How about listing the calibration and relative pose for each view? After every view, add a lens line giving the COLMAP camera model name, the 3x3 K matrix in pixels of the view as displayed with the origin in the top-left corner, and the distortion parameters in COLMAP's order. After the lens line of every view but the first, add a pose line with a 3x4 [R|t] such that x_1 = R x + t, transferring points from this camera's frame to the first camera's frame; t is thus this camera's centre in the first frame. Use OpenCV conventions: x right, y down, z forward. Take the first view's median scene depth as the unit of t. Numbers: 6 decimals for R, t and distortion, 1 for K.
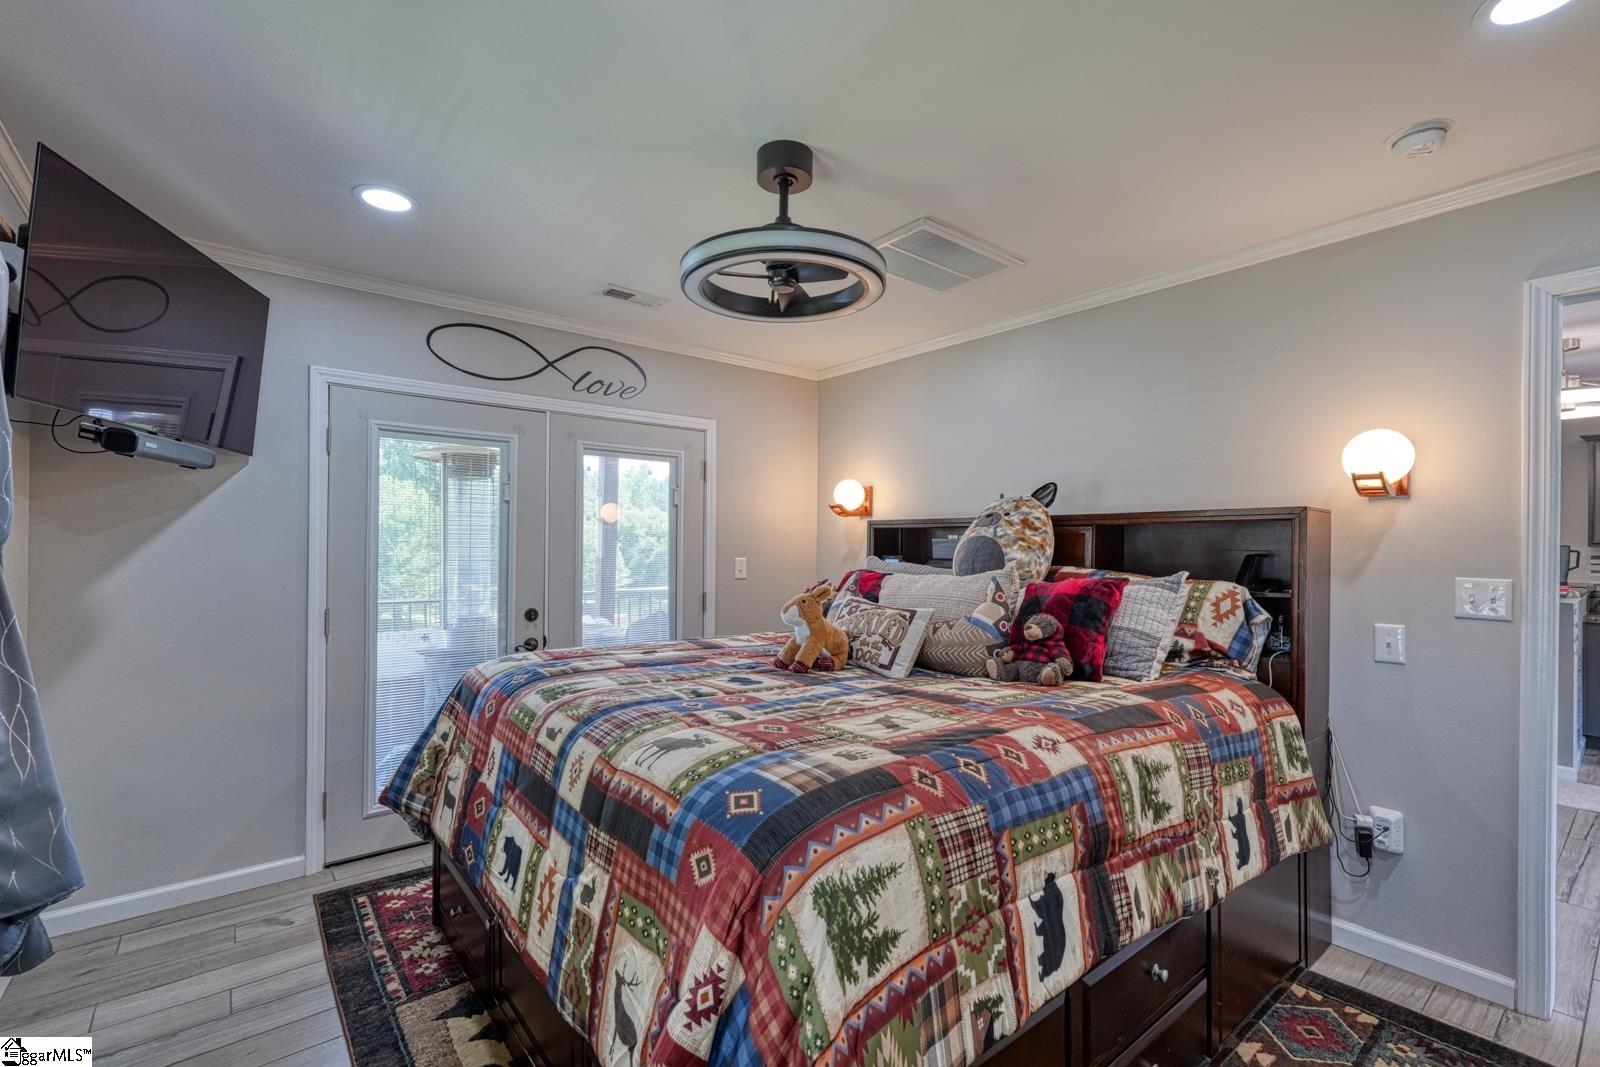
lens RADIAL K [[698.9, 0, 801.9], [0, 698.9, 531.8], [0, 0, 1]] dist [0.001783, 0.000572]
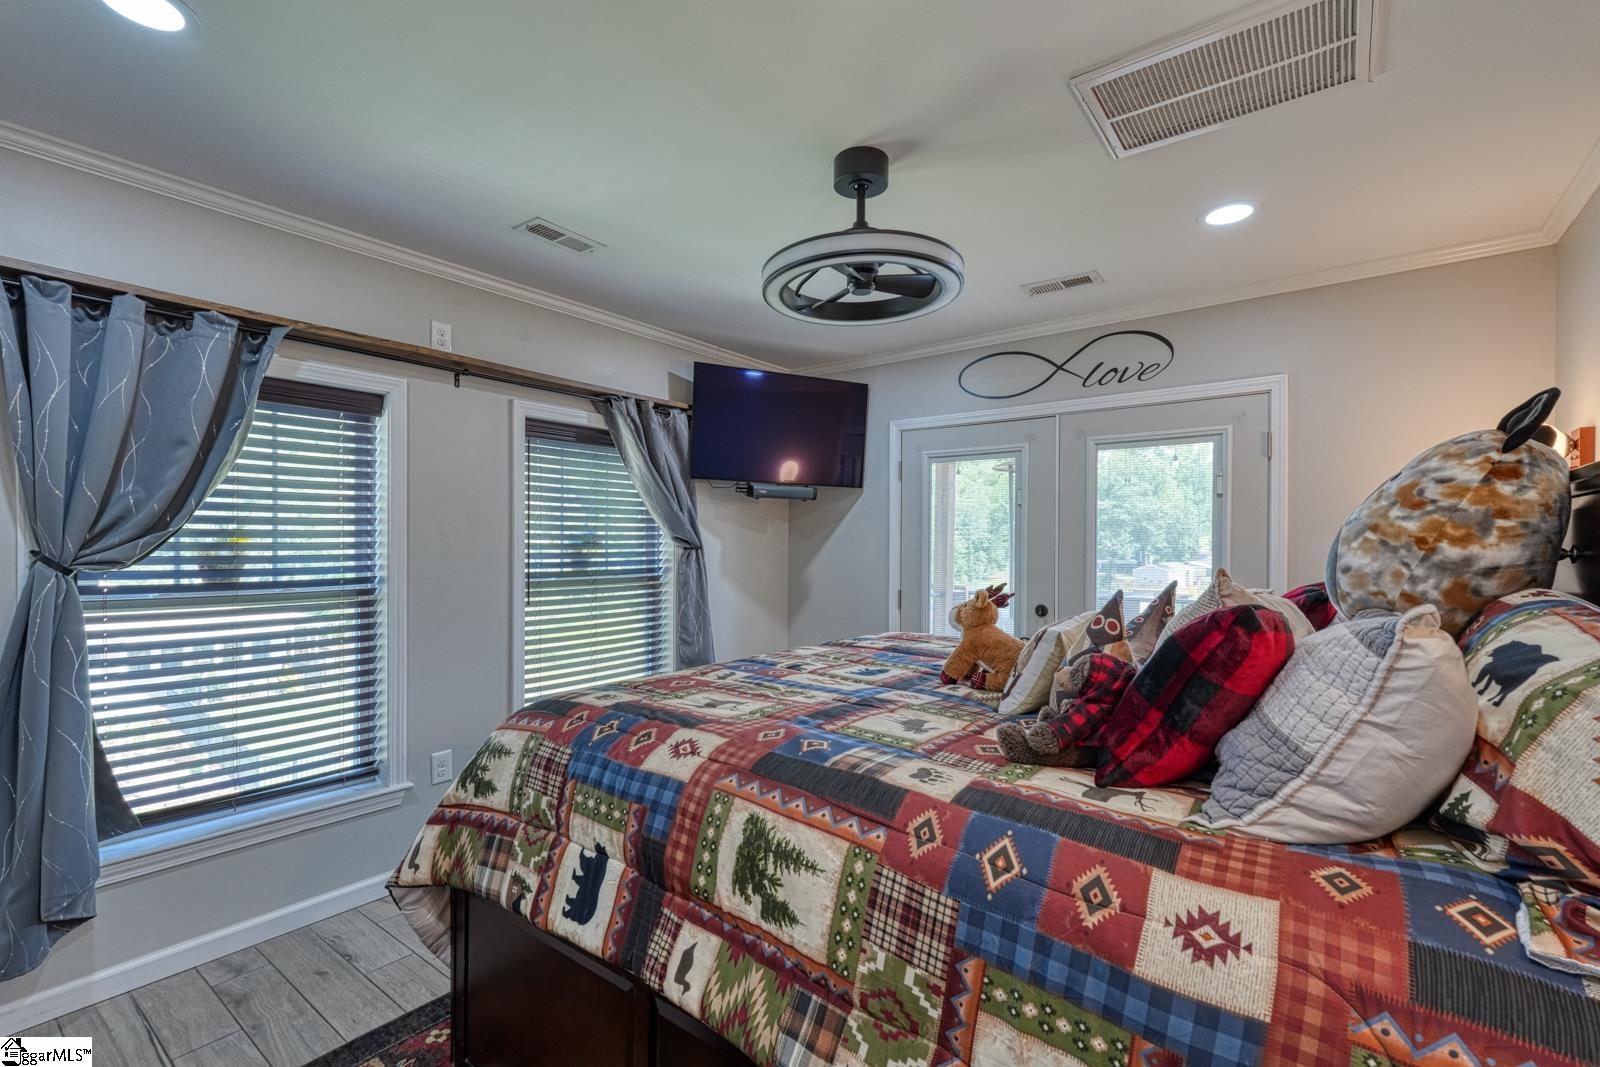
lens RADIAL K [[698.9, 0, 801.9], [0, 698.9, 531.8], [0, 0, 1]] dist [0.001783, 0.000572]
pose [[0.243412, -0.021534, -0.969684, 0.949405], [0.018383, 0.999676, -0.017585, 0.020601], [0.969749, -0.013545, 0.243729, 0.668705]]
